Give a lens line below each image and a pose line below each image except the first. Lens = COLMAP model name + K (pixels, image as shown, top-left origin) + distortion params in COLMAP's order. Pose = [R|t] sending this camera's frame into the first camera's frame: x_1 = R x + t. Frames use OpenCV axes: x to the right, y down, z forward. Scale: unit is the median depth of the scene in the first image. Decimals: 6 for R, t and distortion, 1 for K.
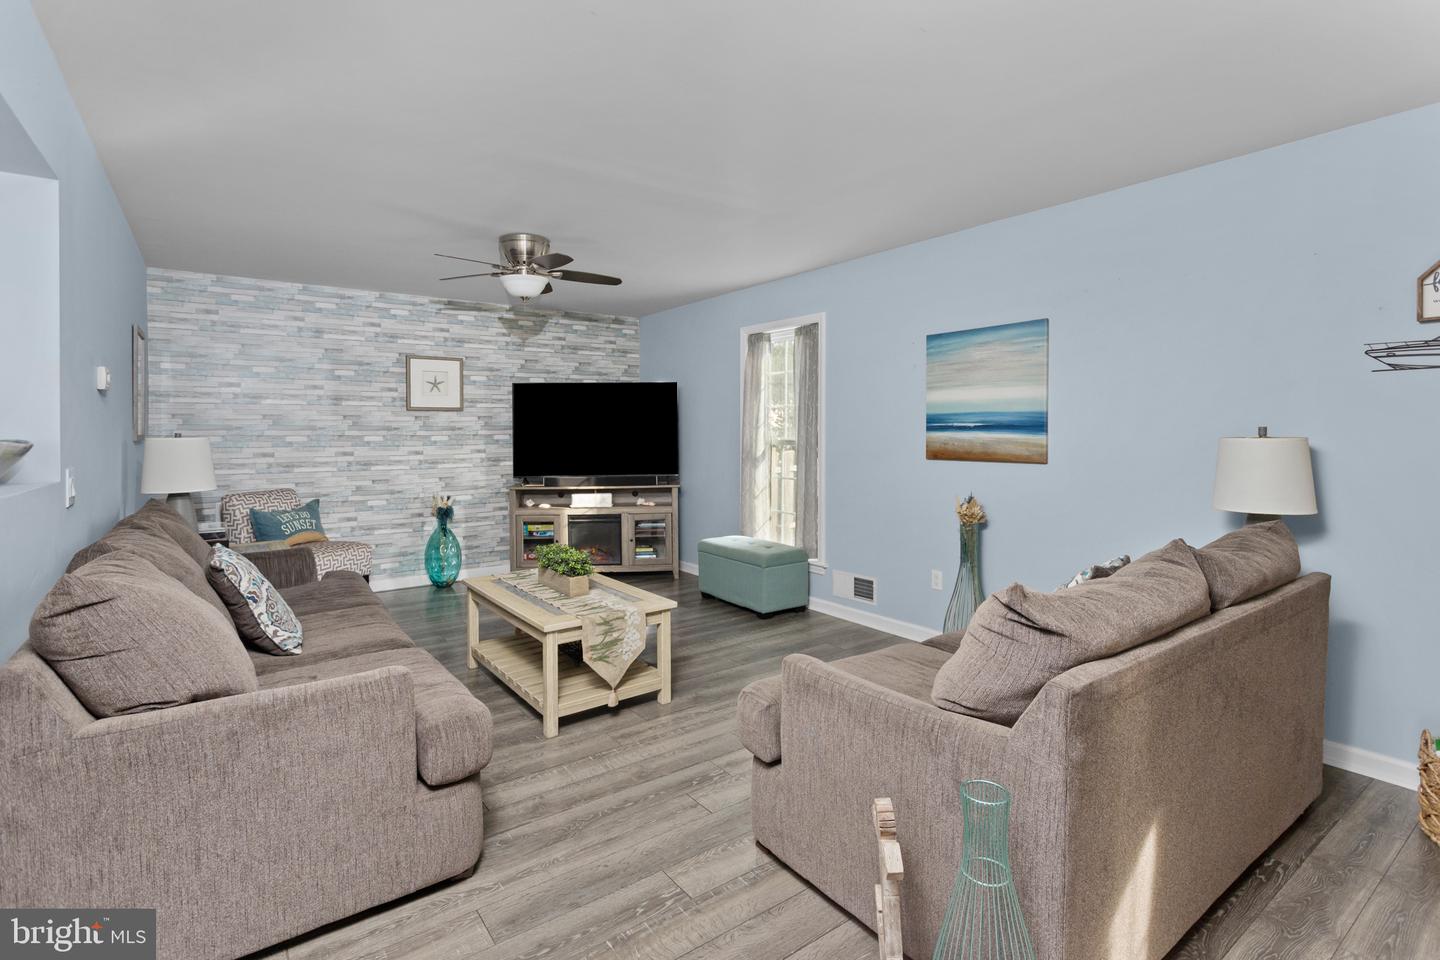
lens RADIAL K [[682.8, 0, 711.1], [0, 682.8, 431.9], [0, 0, 1]] dist [-0.001984, 0.000957]
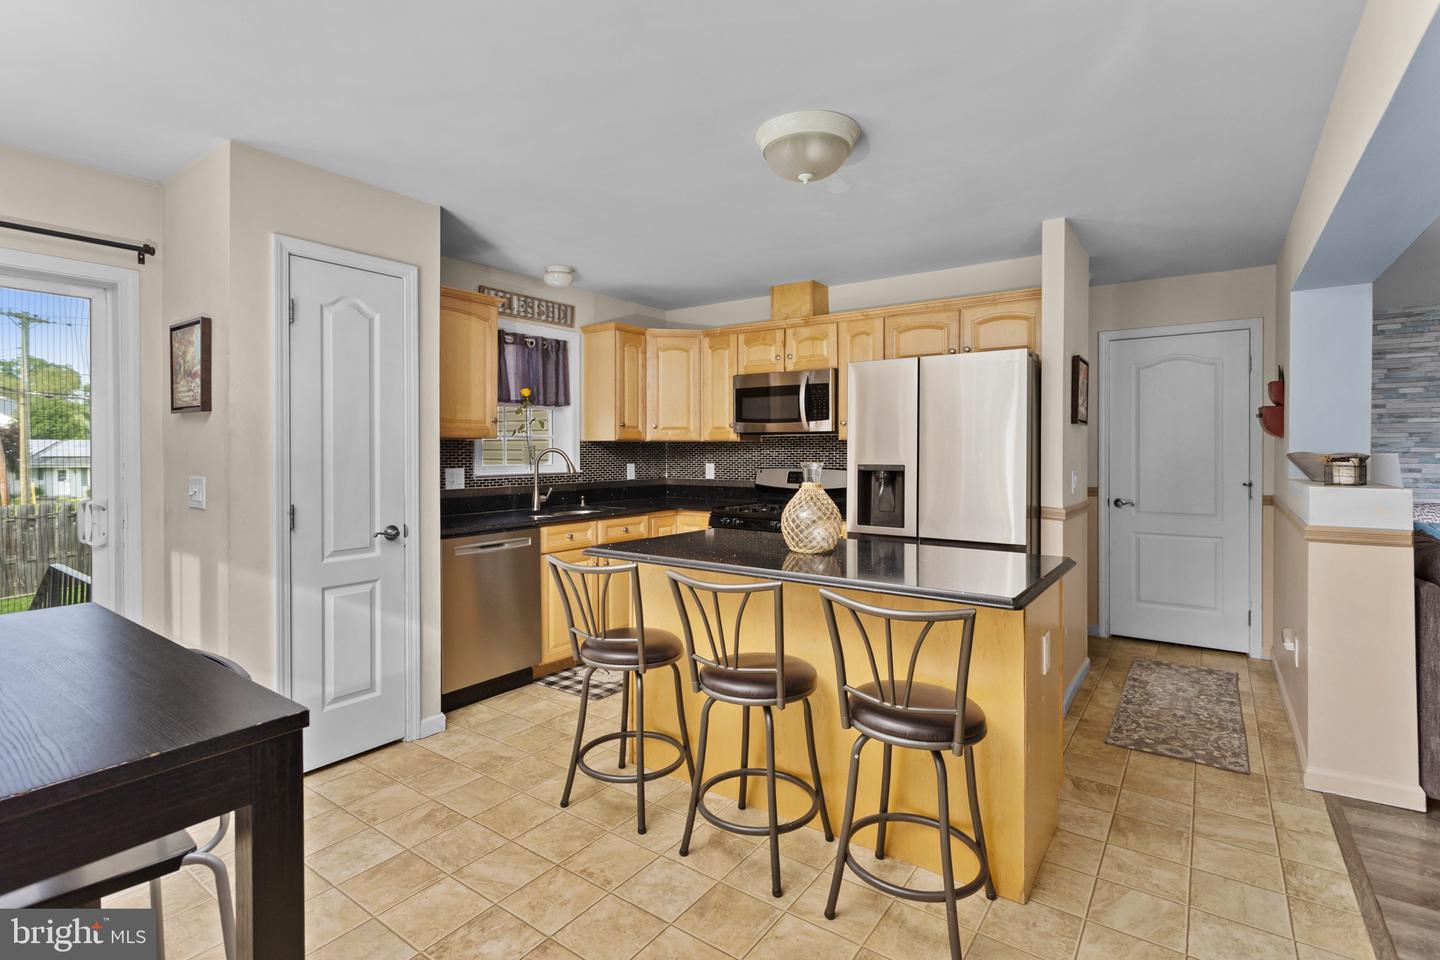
lens RADIAL K [[682.8, 0, 720.4], [0, 682.8, 450.1], [0, 0, 1]] dist [-0.001984, 0.000957]
pose [[0.321857, 0.001970, -0.946786, 0.007271], [0.001282, 0.999996, 0.002516, -0.001678], [0.946788, -0.002024, 0.321853, -0.355118]]
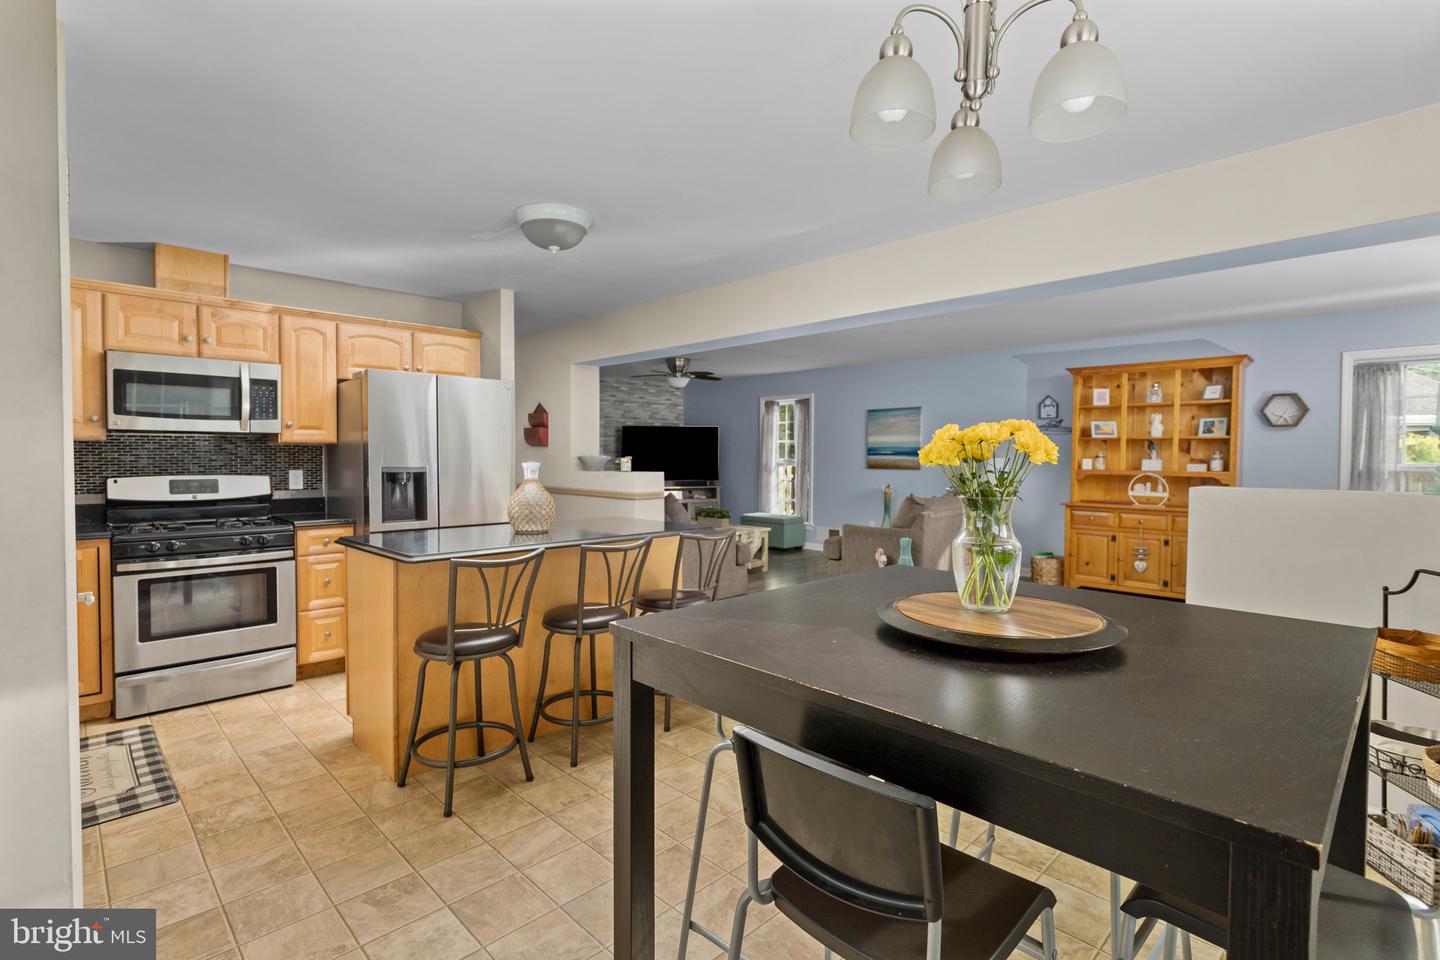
lens RADIAL K [[682.8, 0, 722.1], [0, 682.8, 471.8], [0, 0, 1]] dist [-0.001984, 0.000957]
pose [[0.986401, -0.000740, 0.164353, -0.375263], [-0.003090, 0.999730, 0.023051, 0.001854], [-0.164326, -0.023246, 0.986132, -0.795998]]
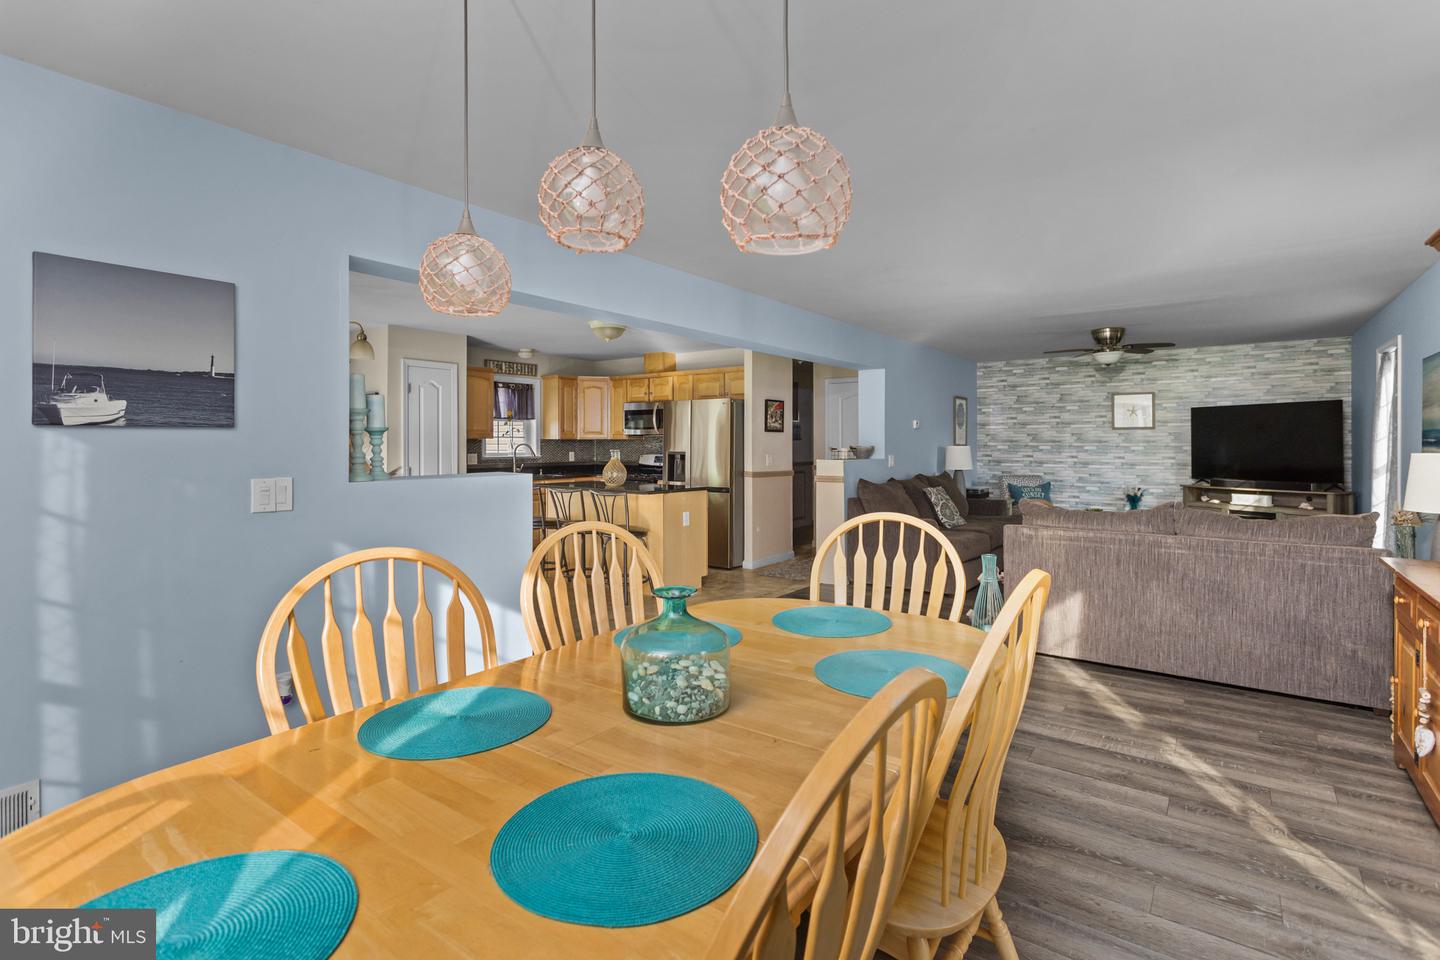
lens RADIAL K [[682.8, 0, 714.6], [0, 682.8, 446.1], [0, 0, 1]] dist [-0.001984, 0.000957]
pose [[0.304304, 0.006320, -0.952554, 0.804166], [0.000120, 0.999978, 0.006673, -0.005563], [0.952575, -0.002145, 0.304297, -0.339547]]
